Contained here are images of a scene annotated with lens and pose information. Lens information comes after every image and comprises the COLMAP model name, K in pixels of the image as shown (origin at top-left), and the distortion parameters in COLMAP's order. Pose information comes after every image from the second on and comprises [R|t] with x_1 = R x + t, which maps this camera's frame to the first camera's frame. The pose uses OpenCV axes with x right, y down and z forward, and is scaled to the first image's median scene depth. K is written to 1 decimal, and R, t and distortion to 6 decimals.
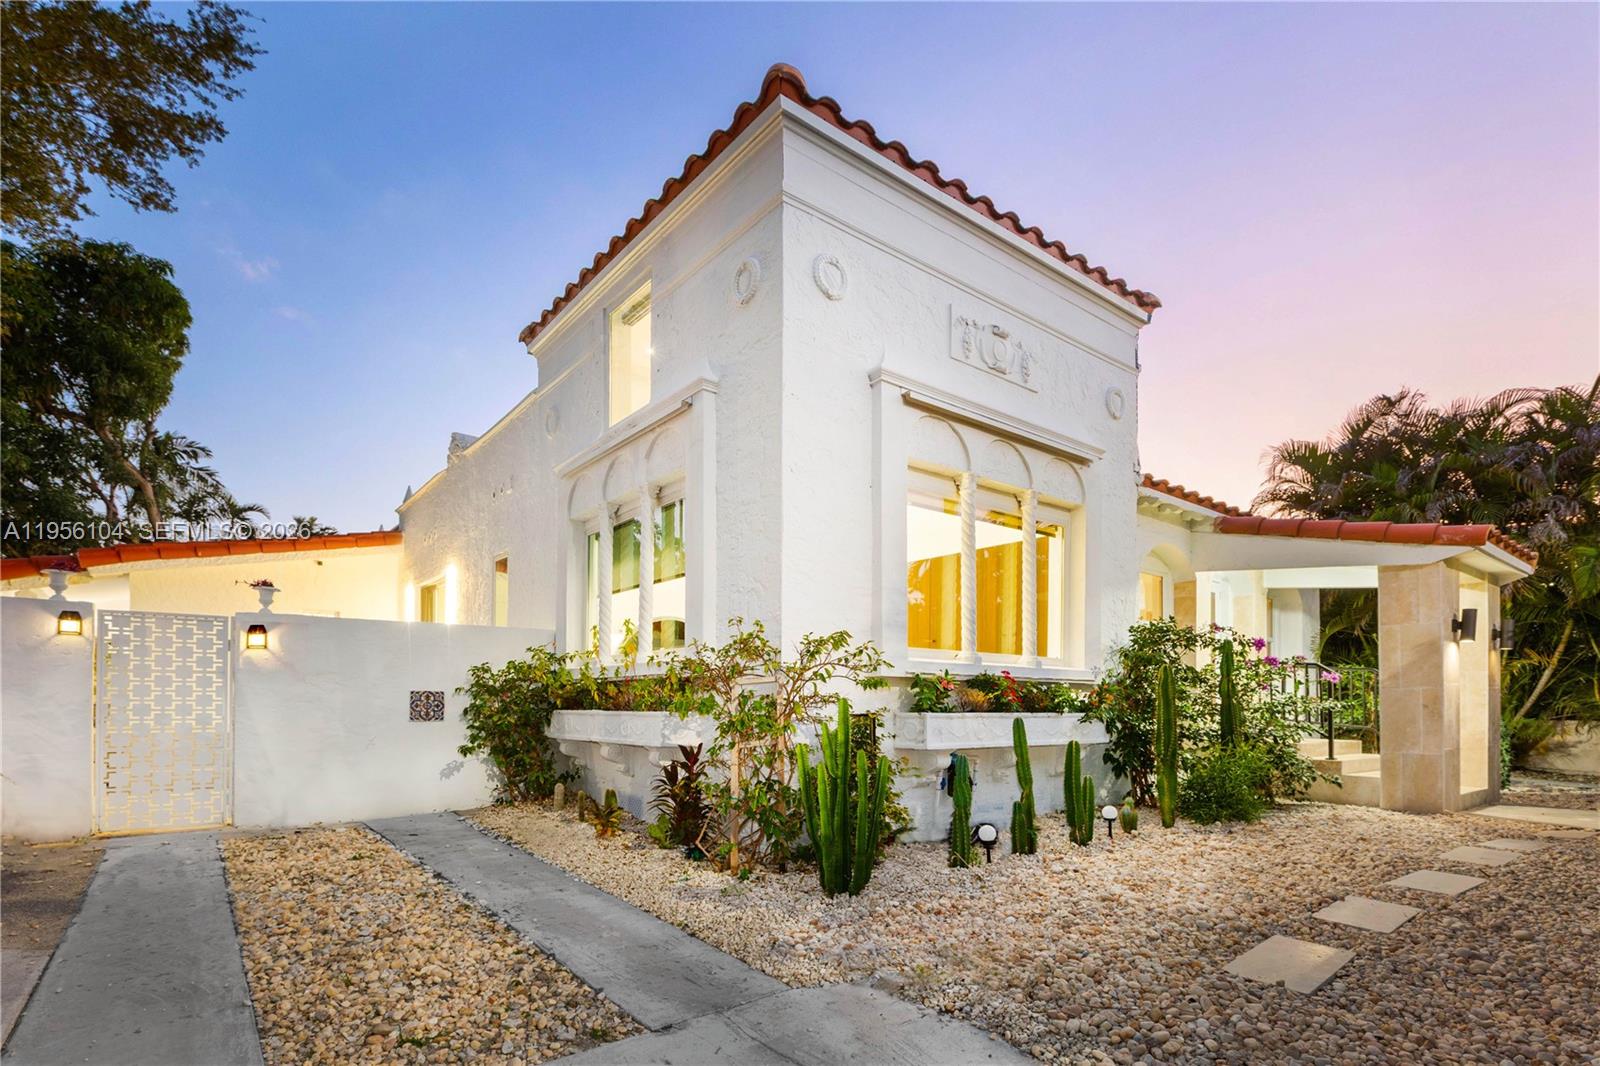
lens RADIAL K [[716.2, 0, 775.4], [0, 716.2, 521.7], [0, 0, 1]] dist [-0.000667, -0.000736]
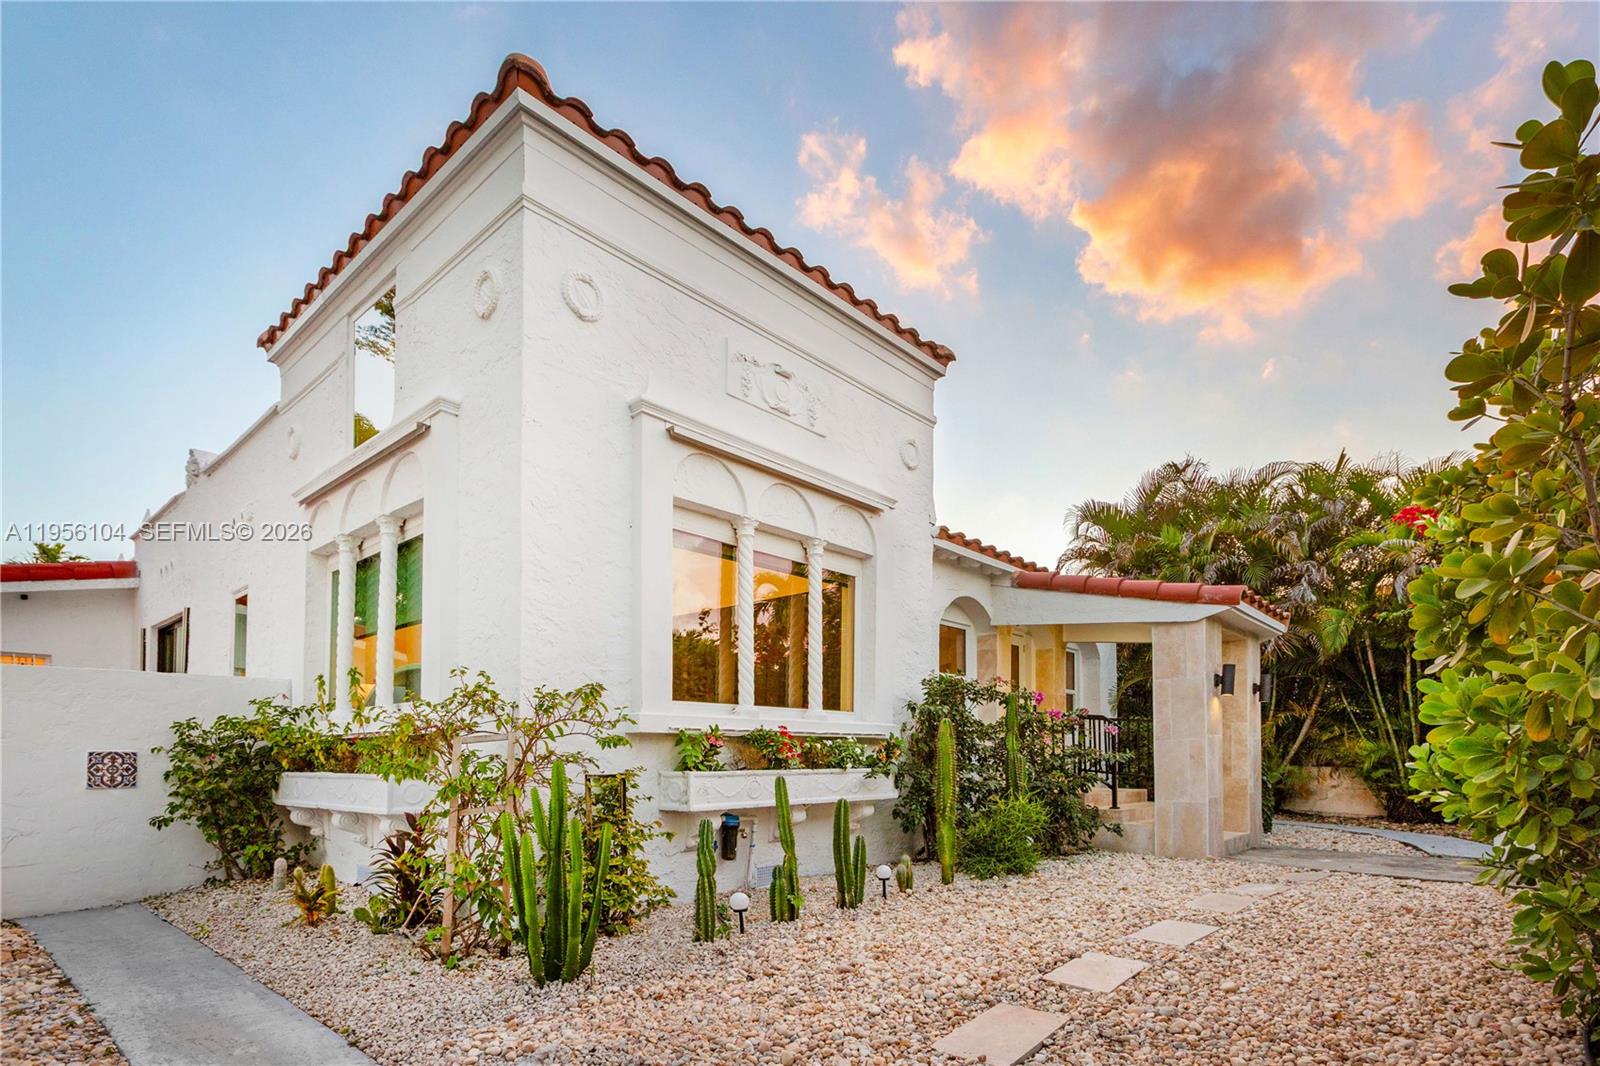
lens RADIAL K [[708.8, 0, 799.2], [0, 708.8, 553.7], [0, 0, 1]] dist [0.000860, -0.000610]
pose [[0.987711, 0.032452, 0.152883, 0.191015], [-0.028868, 0.999255, -0.025605, 0.003240], [-0.153600, 0.020877, 0.987912, 0.058986]]
